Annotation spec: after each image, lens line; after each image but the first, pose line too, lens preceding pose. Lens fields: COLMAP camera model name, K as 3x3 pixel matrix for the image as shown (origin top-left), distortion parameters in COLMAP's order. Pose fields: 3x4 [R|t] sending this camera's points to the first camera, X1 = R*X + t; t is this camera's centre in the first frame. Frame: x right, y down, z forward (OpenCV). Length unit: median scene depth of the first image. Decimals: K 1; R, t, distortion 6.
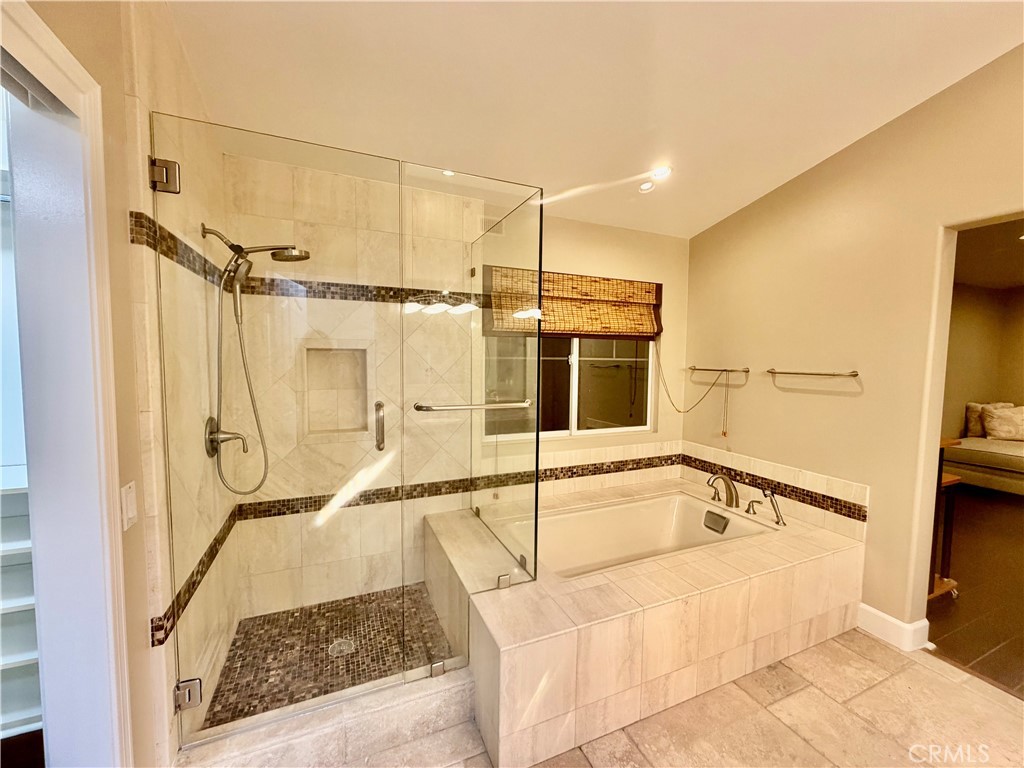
lens RADIAL K [[408.0, 0, 514.1], [0, 408.0, 383.4], [0, 0, 1]] dist [0.000308, -0.000251]
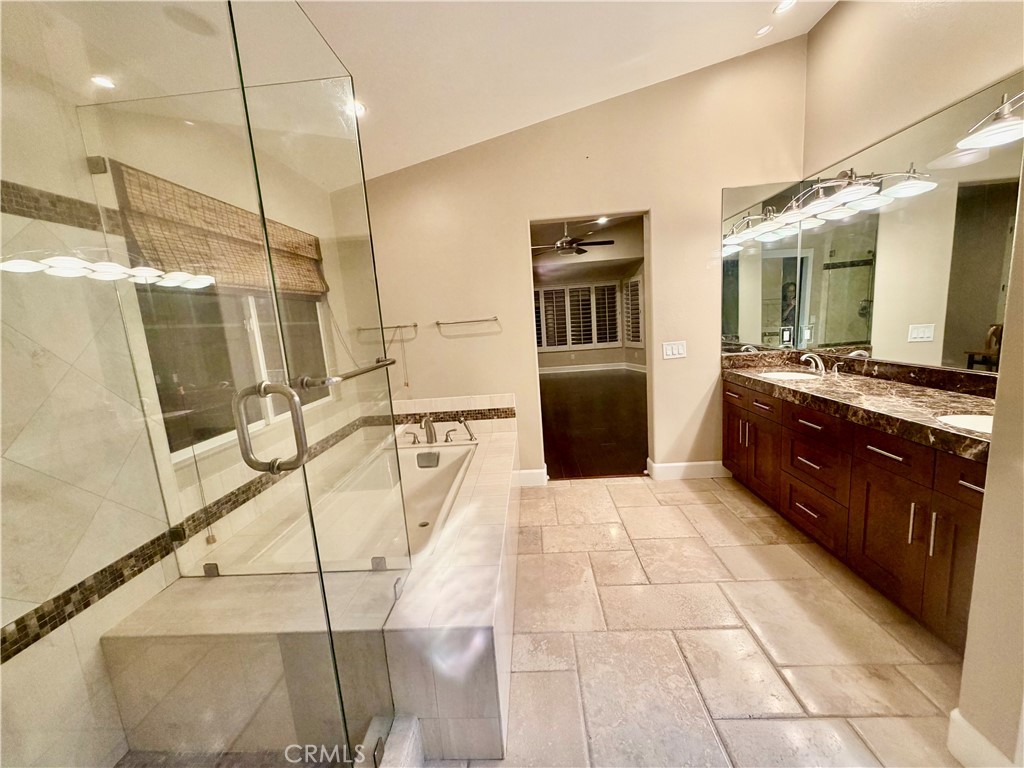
lens RADIAL K [[408.0, 0, 509.3], [0, 408.0, 382.8], [0, 0, 1]] dist [0.000308, -0.000251]
pose [[0.444177, -0.181498, 0.877363, -0.362968], [0.136403, 0.981550, 0.133995, 0.010091], [-0.885495, 0.060158, 0.460739, 0.273245]]
